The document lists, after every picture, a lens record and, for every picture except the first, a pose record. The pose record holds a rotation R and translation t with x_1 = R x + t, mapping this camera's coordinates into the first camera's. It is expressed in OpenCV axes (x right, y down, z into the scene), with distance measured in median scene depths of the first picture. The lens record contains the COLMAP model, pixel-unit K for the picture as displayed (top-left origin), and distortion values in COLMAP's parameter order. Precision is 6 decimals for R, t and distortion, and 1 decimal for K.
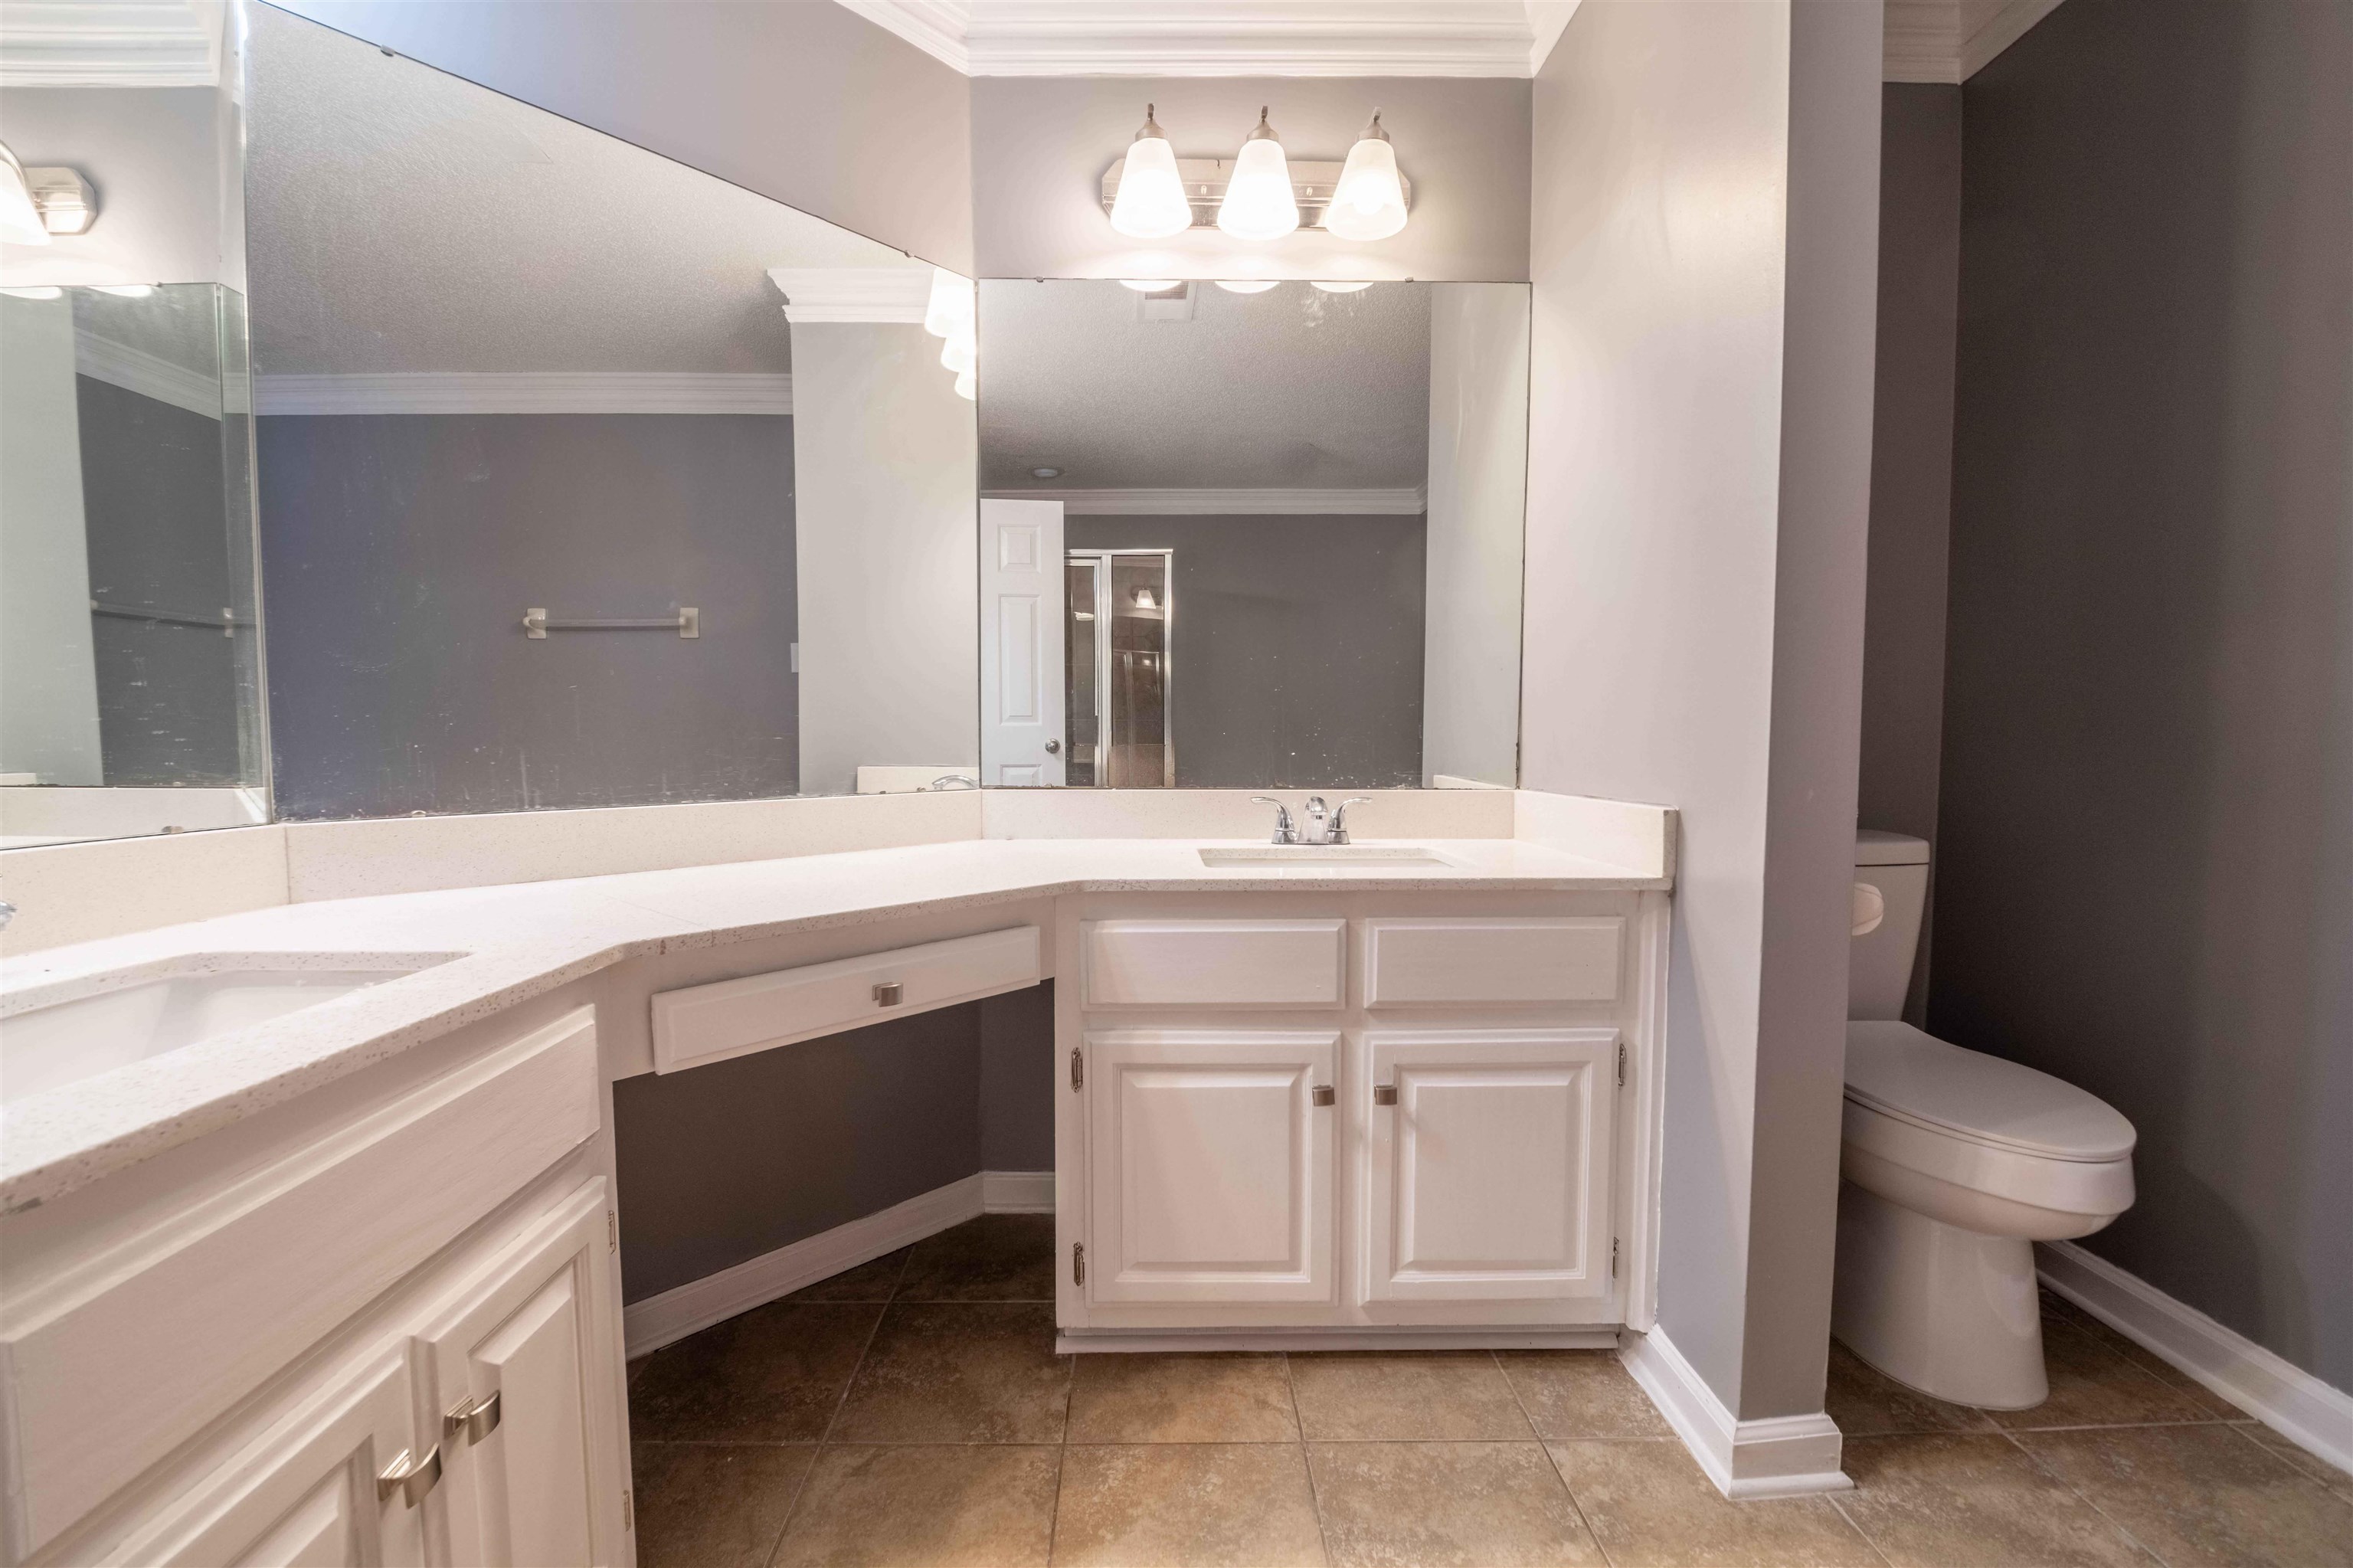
lens RADIAL K [[972.0, 0, 1152.4], [0, 972.0, 791.1], [0, 0, 1]] dist [-0.003233, -0.005959]
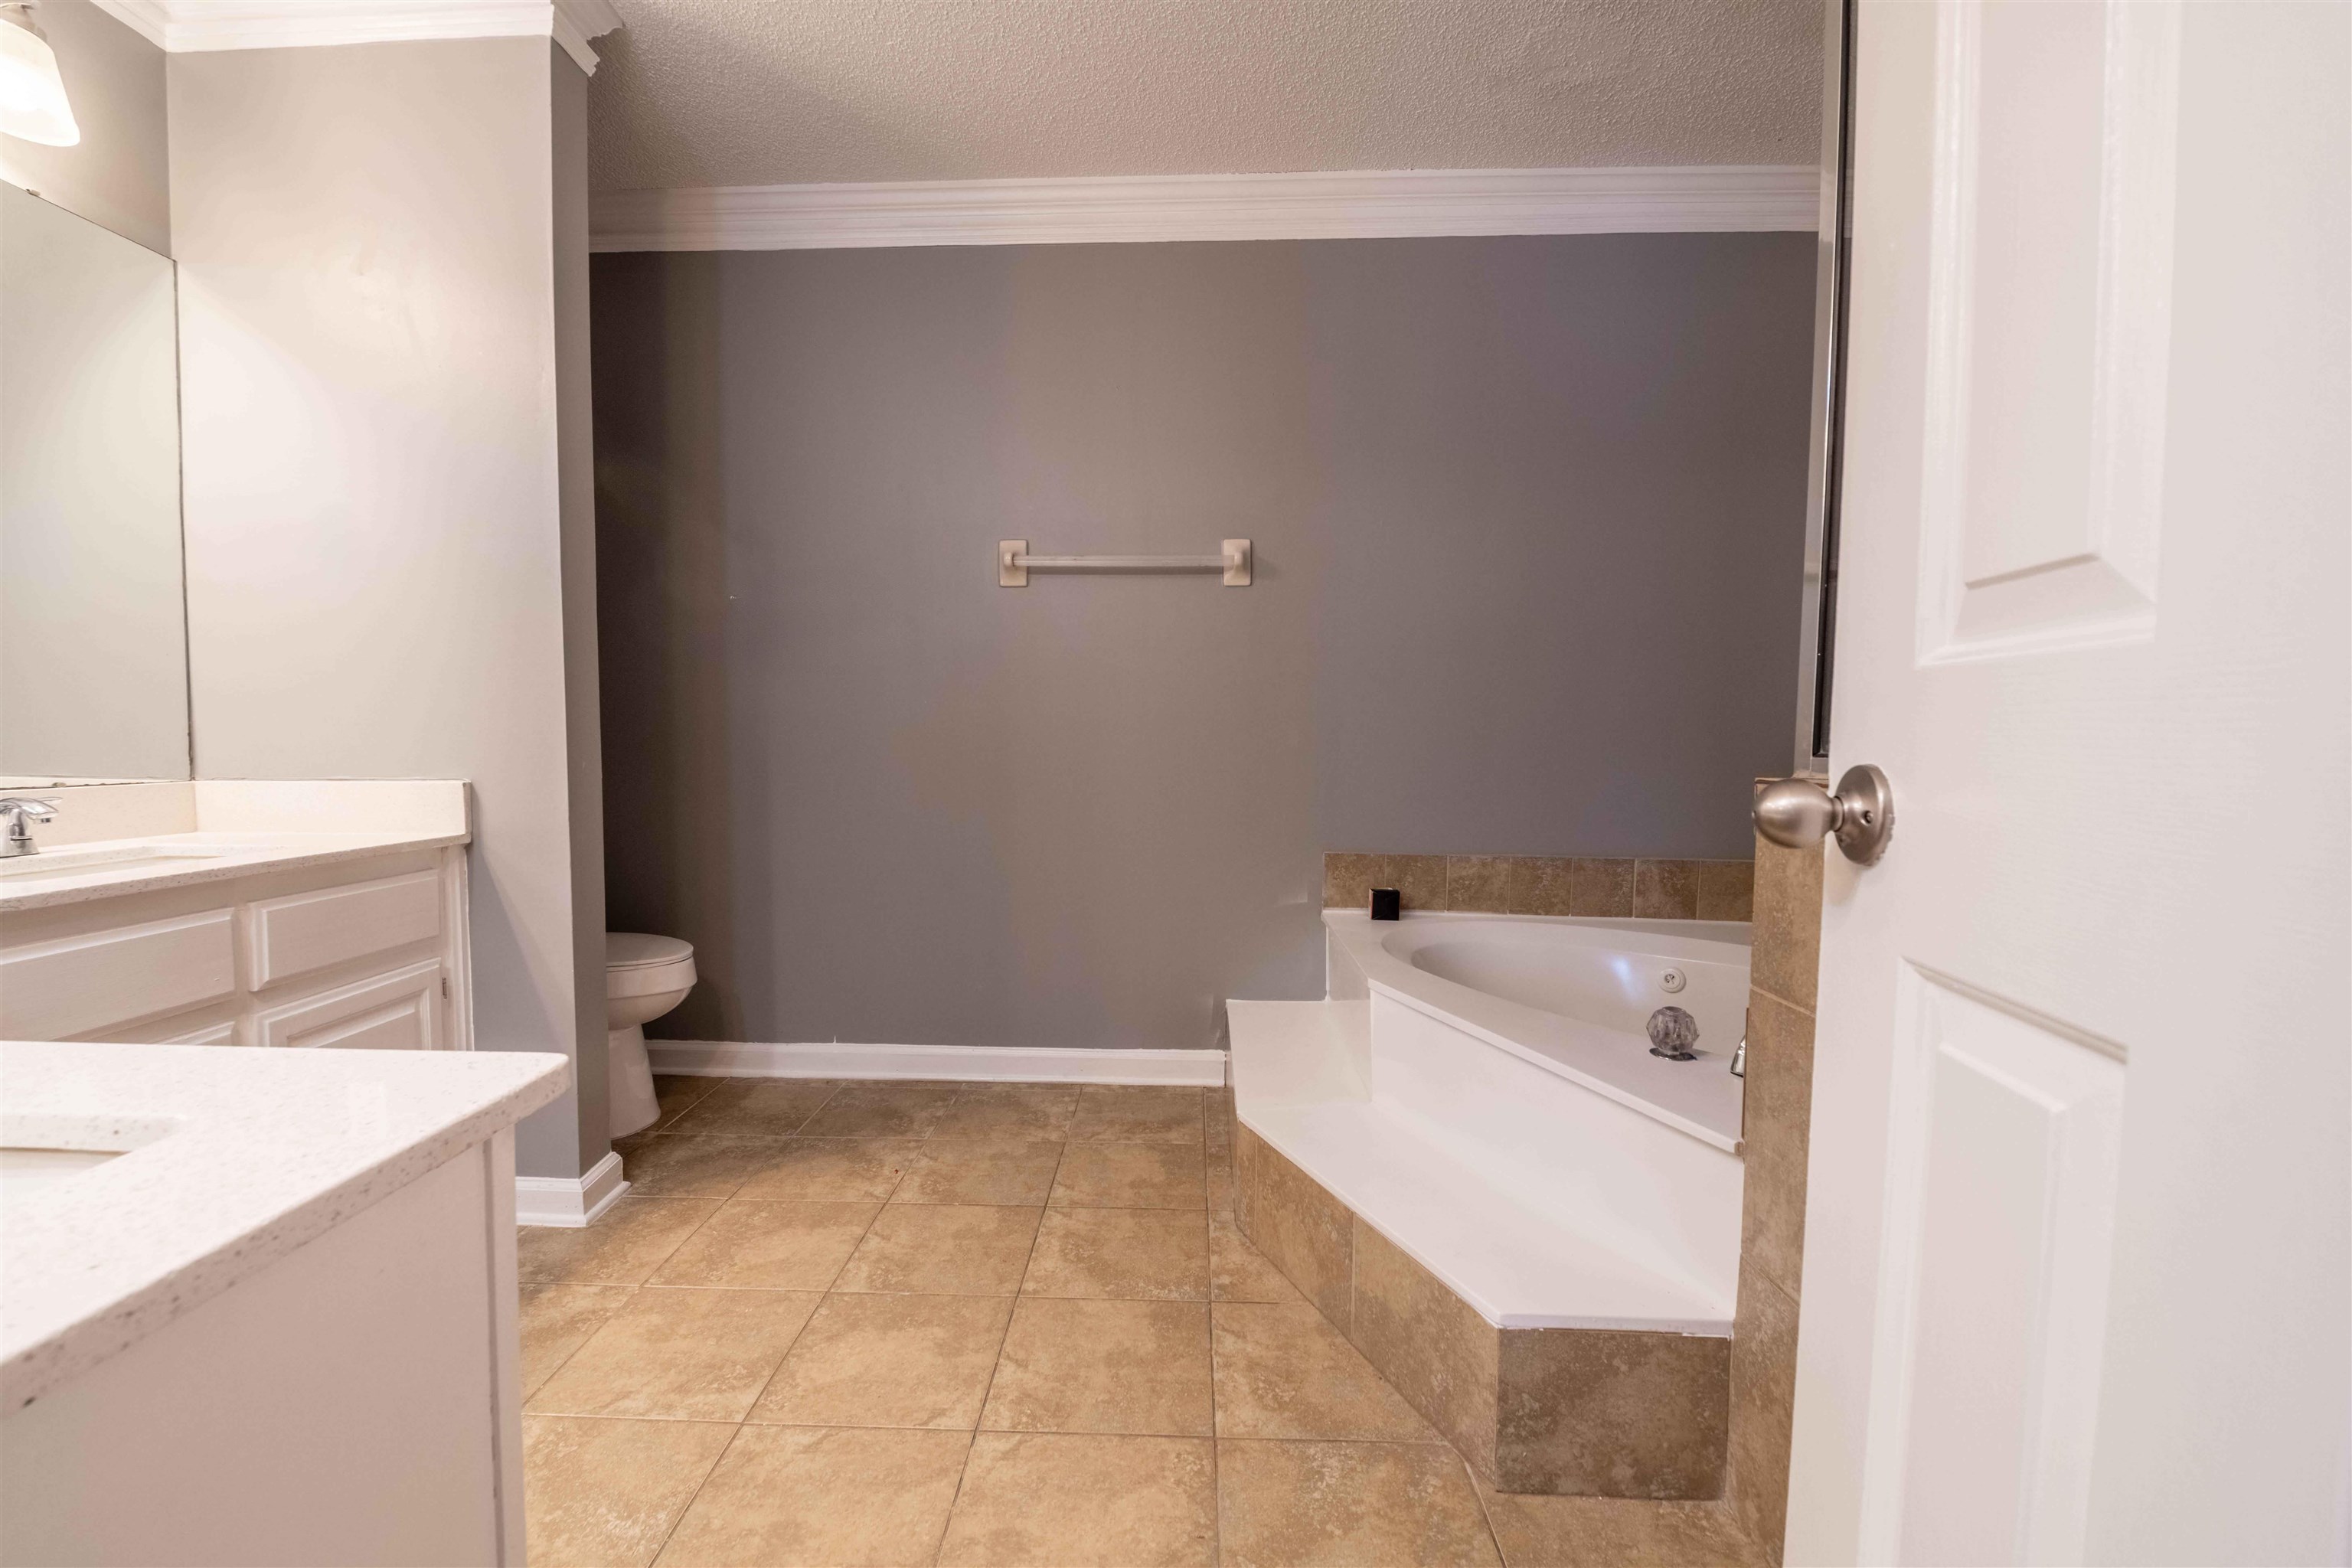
lens RADIAL K [[971.5, 0, 1151.9], [0, 971.5, 791.1], [0, 0, 1]] dist [-0.003233, -0.005959]
pose [[0.051617, -0.057553, 0.997007, -0.741886], [0.051018, 0.997186, 0.054922, 0.005791], [-0.997363, 0.048030, 0.054408, -0.008287]]
